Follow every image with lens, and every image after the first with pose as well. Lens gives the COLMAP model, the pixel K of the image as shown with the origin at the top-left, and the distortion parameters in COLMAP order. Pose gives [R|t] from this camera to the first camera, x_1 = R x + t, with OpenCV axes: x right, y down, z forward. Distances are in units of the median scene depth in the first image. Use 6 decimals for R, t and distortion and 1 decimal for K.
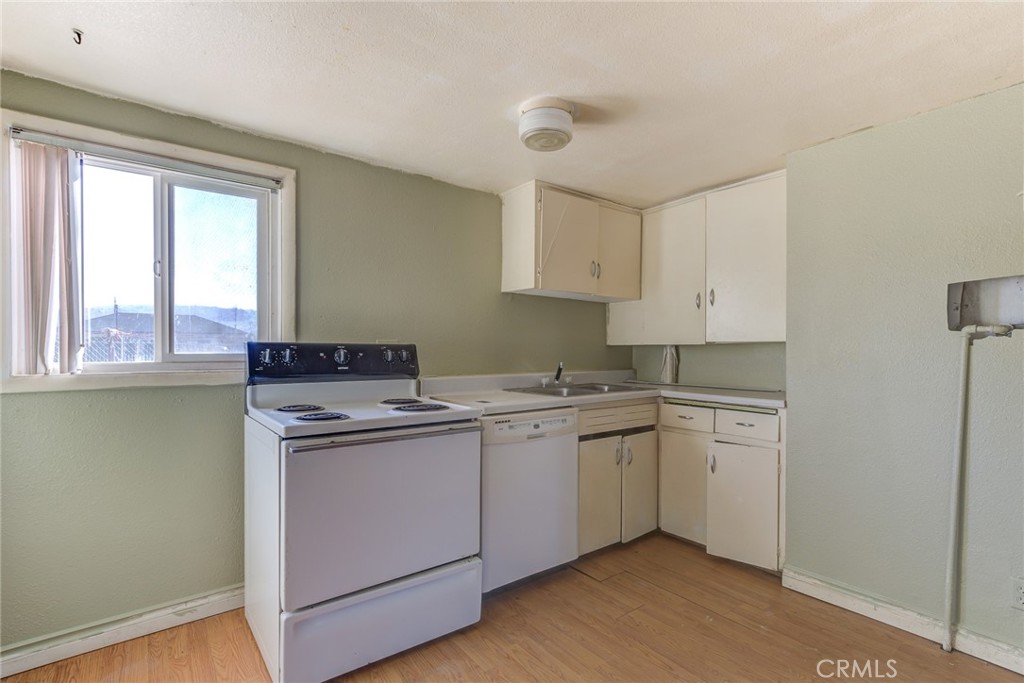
lens RADIAL K [[482.7, 0, 509.3], [0, 482.7, 354.8], [0, 0, 1]] dist [-0.000122, 0.000427]
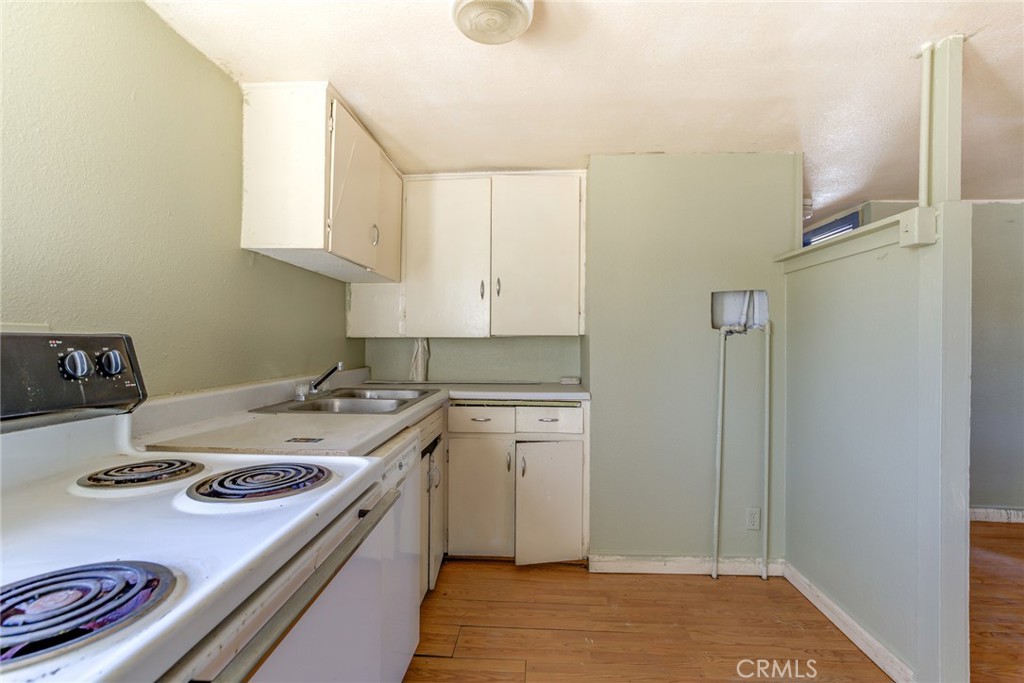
lens RADIAL K [[476.2, 0, 512.0], [0, 476.2, 341.5], [0, 0, 1]] dist [-0.008618, 0.000701]
pose [[0.646020, -0.001209, 0.763319, -0.277442], [0.008024, 0.999954, -0.005207, -0.009178], [-0.763278, 0.009489, 0.646000, 0.409125]]
